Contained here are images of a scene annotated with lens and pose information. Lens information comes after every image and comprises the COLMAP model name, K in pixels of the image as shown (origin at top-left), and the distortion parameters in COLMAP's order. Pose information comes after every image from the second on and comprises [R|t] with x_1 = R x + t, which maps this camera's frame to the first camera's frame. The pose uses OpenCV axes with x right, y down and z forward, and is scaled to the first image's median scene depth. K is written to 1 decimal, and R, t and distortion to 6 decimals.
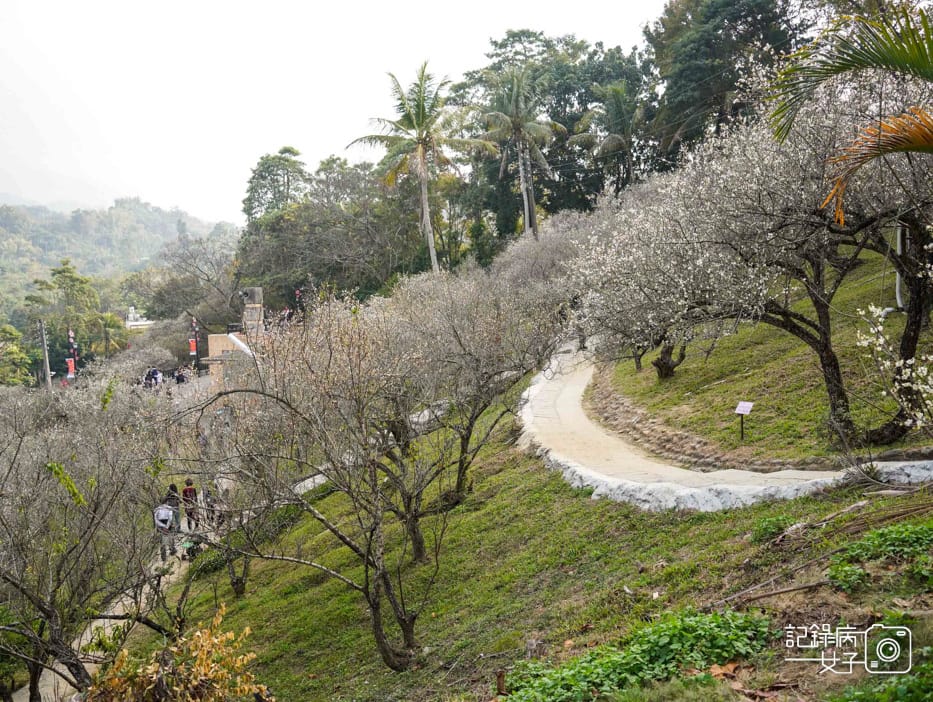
lens RADIAL K [[763.6, 0, 467.3], [0, 763.6, 352.1], [0, 0, 1]] dist [0.106994, 0.000118]
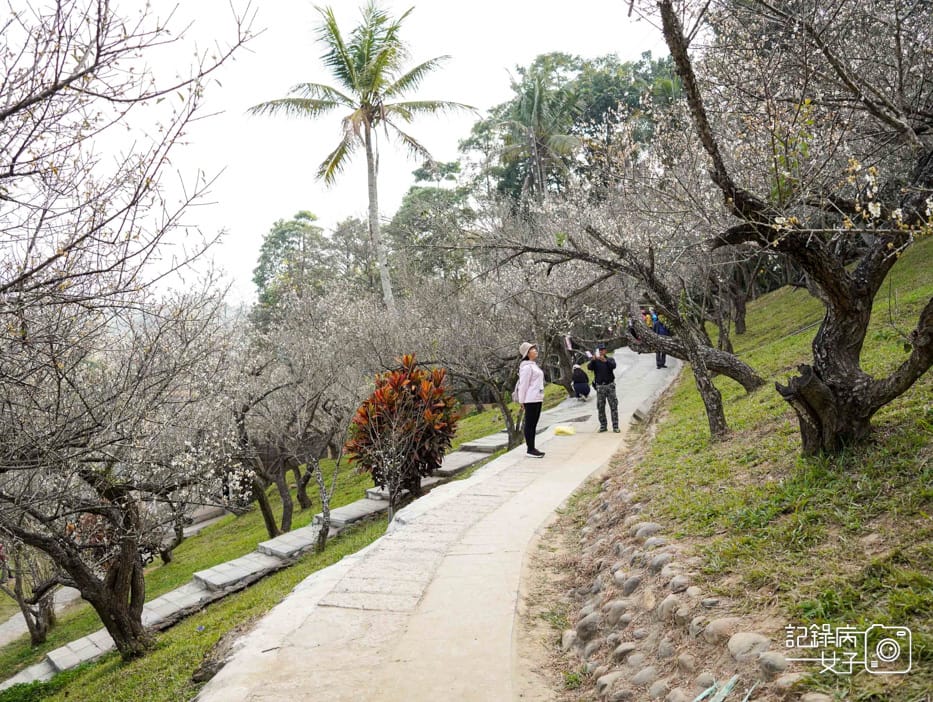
lens RADIAL K [[763.6, 0, 464.9], [0, 763.6, 351.5], [0, 0, 1]] dist [0.106994, 0.000118]
pose [[0.996351, -0.008231, -0.084954, 0.031800], [-0.002049, 0.992745, -0.120220, 0.006212], [0.085327, 0.119956, 0.989106, 0.145988]]
